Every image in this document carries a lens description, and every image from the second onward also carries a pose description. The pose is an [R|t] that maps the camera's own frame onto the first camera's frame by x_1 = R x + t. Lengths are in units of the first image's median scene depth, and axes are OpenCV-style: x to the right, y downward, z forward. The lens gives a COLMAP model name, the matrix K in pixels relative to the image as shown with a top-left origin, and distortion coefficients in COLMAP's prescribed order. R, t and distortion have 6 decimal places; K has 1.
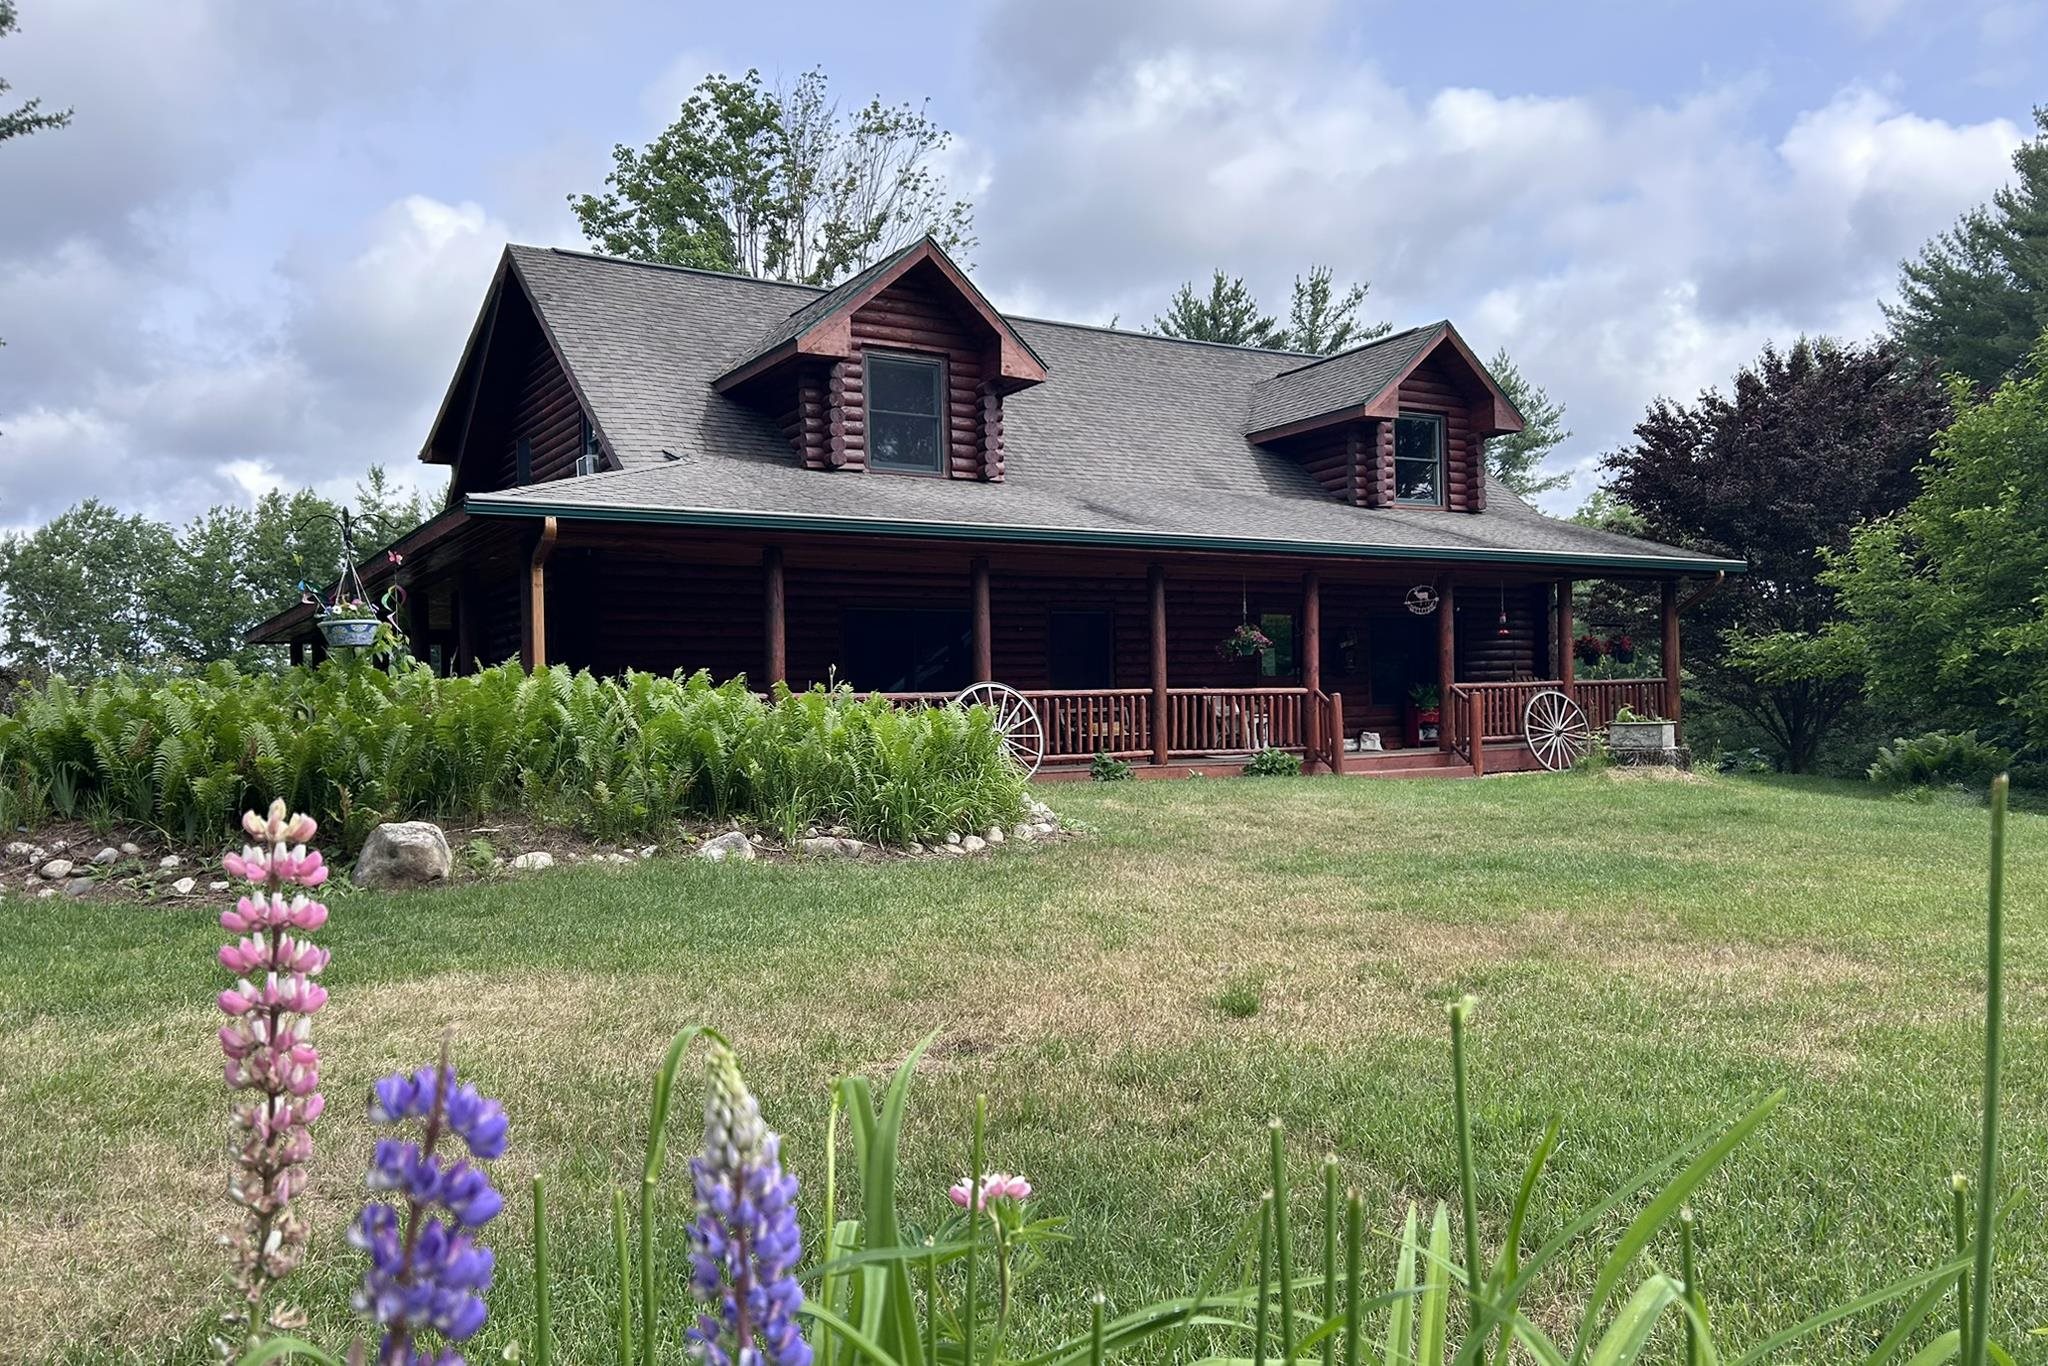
lens RADIAL K [[1543.9, 0, 976.9], [0, 1543.9, 780.6], [0, 0, 1]] dist [0.061691, -0.068988]
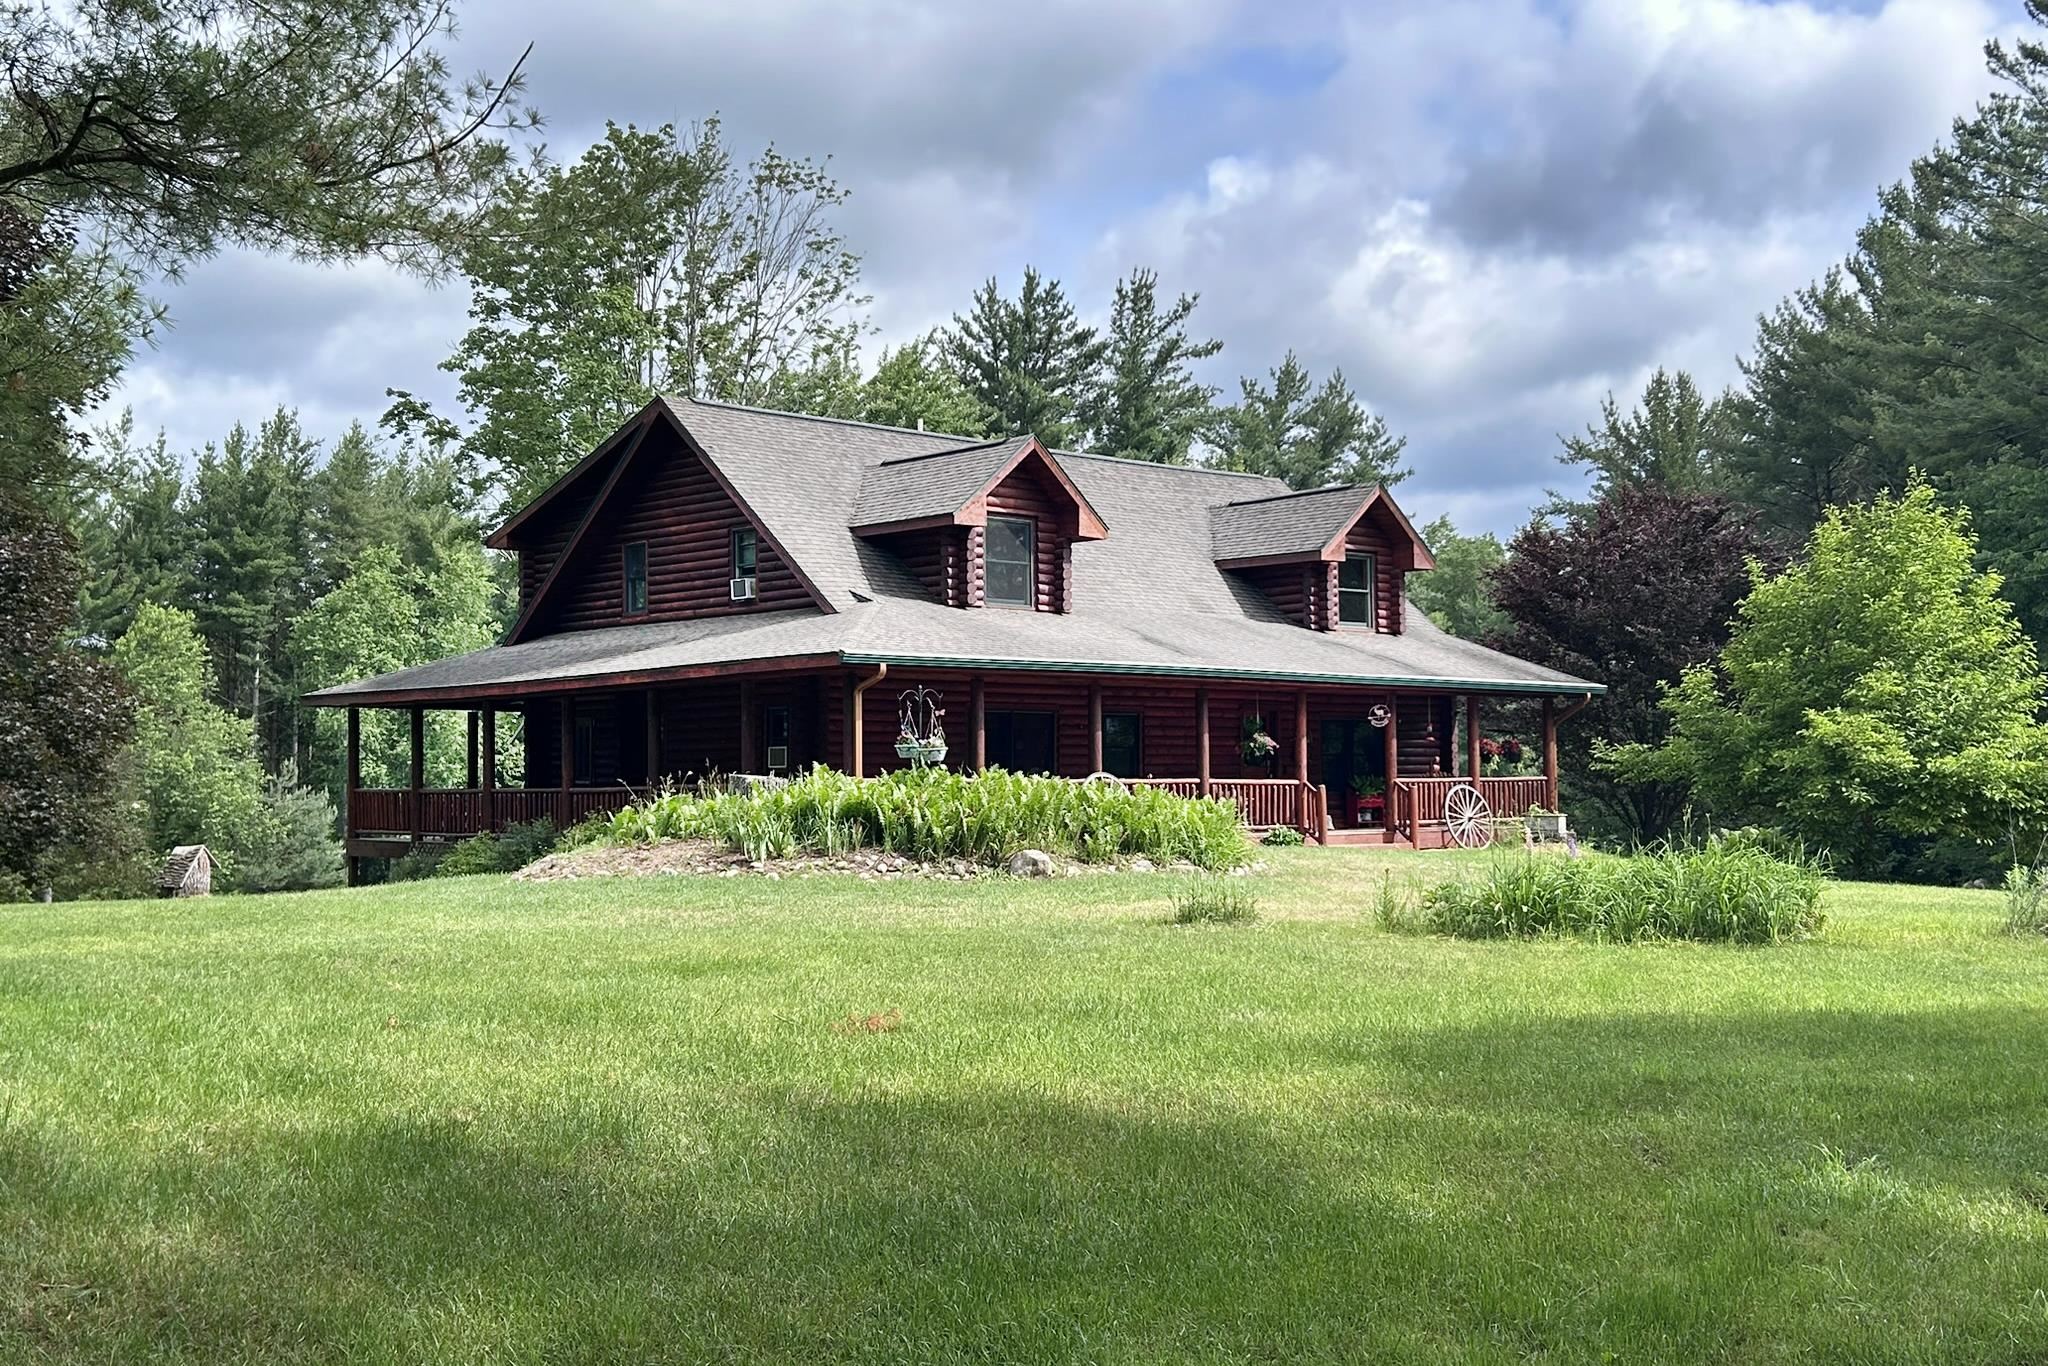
lens RADIAL K [[2198.1, 0, 1027.4], [0, 2198.1, 727.6], [0, 0, 1]] dist [0.144004, -0.402779]
pose [[0.978686, 0.030476, 0.203089, -0.326280], [-0.017105, 0.997588, -0.067272, 0.020759], [-0.204649, 0.062365, 0.976847, -0.647372]]
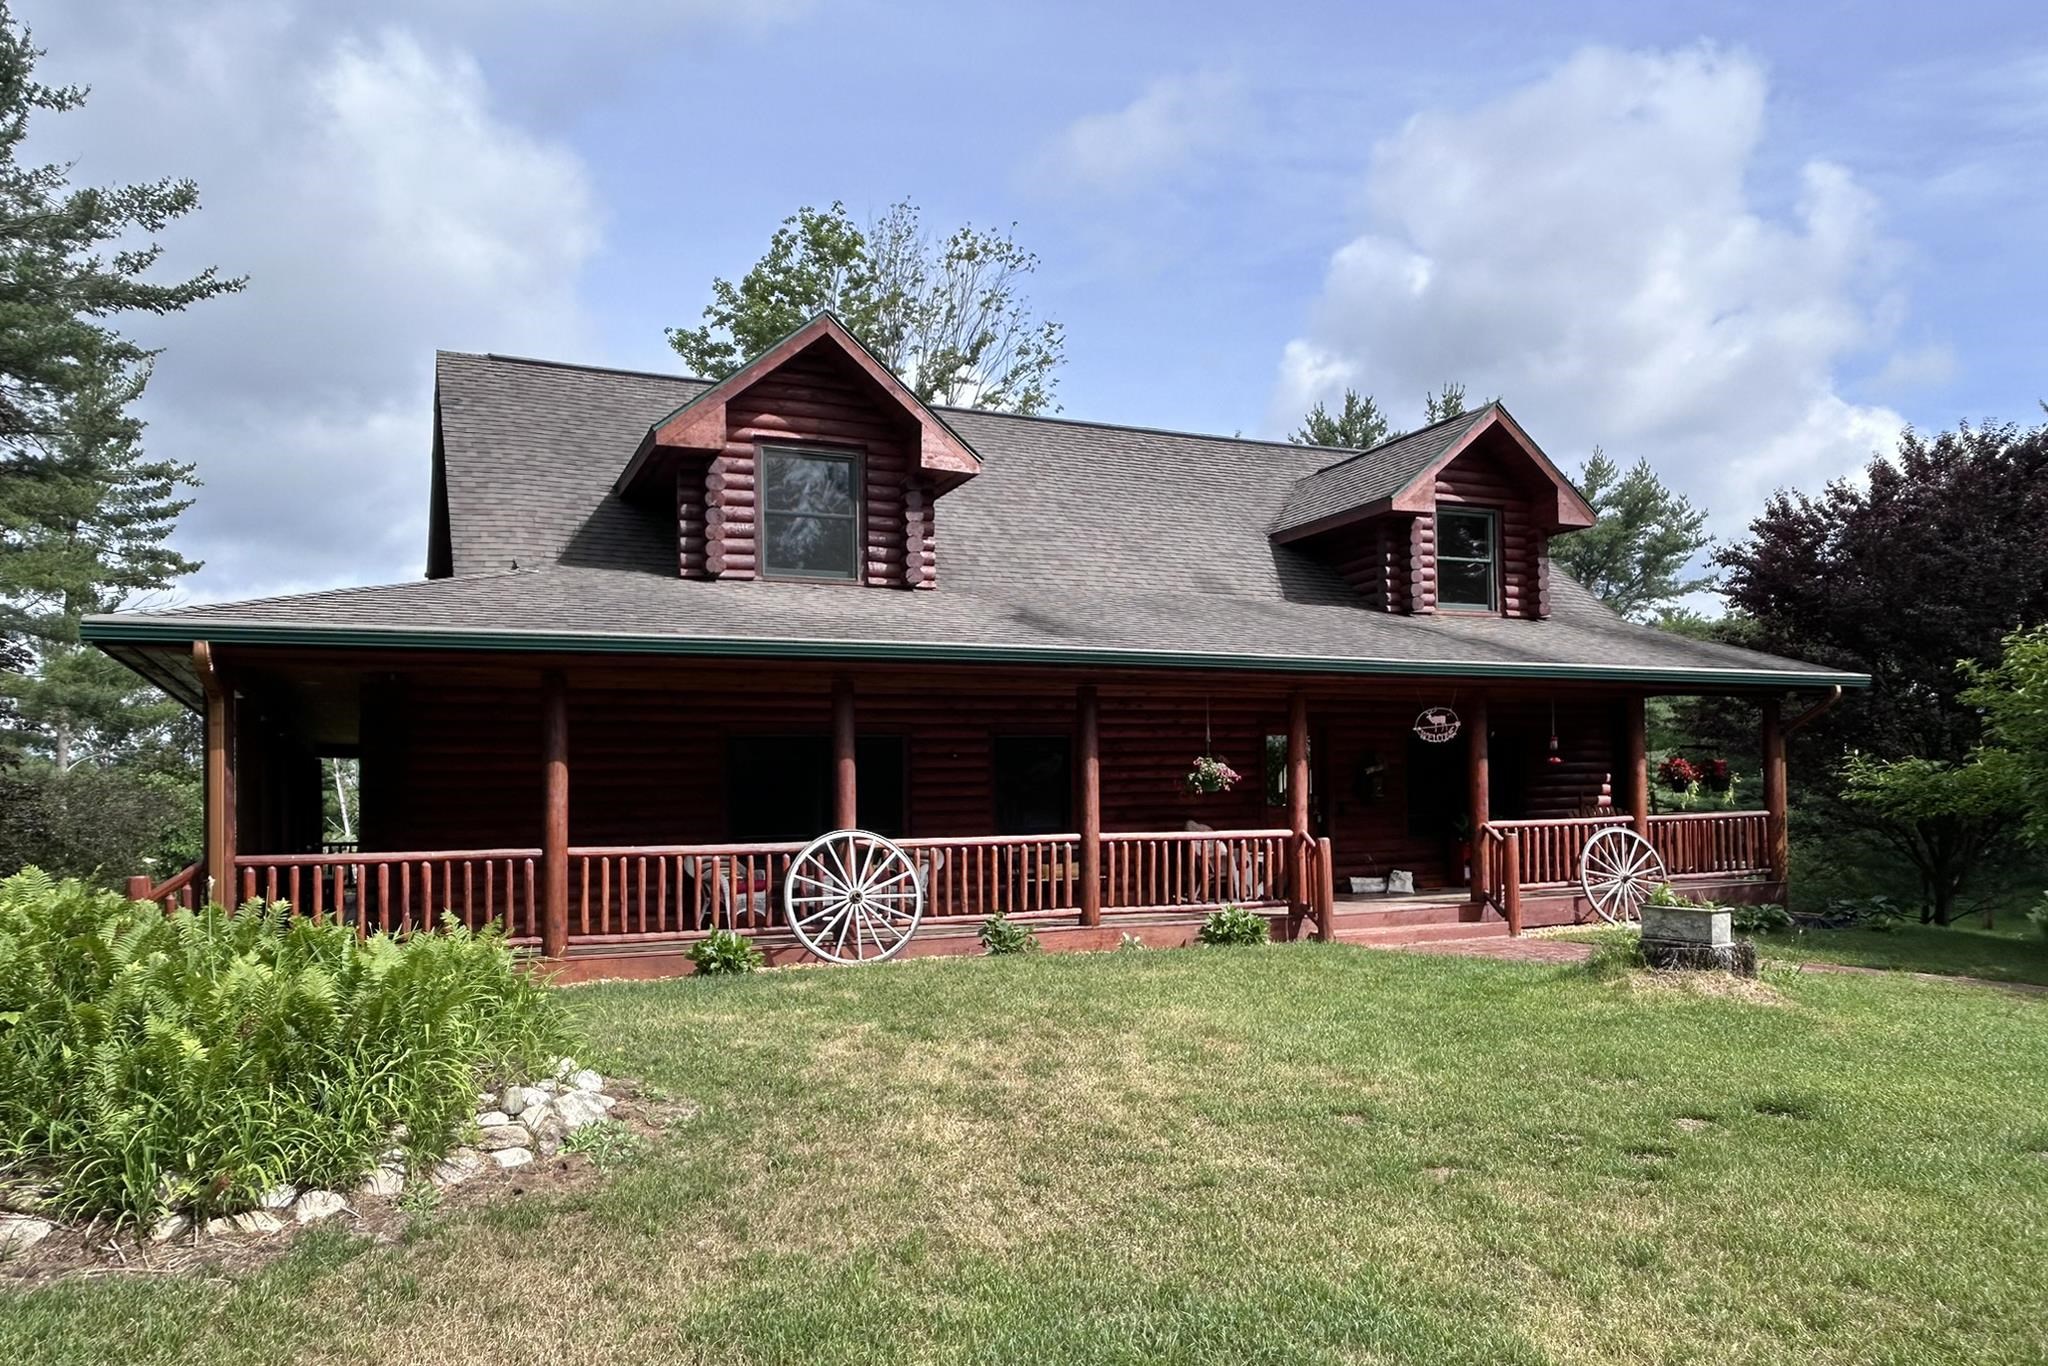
lens RADIAL K [[1351.5, 0, 946.5], [0, 1351.5, 811.4], [0, 0, 1]] dist [0.001563, -0.002967]
pose [[0.986924, 0.012301, -0.160716, 0.123492], [-0.017183, 0.999431, -0.029018, -0.038140], [0.160268, 0.031400, 0.986574, 0.210299]]
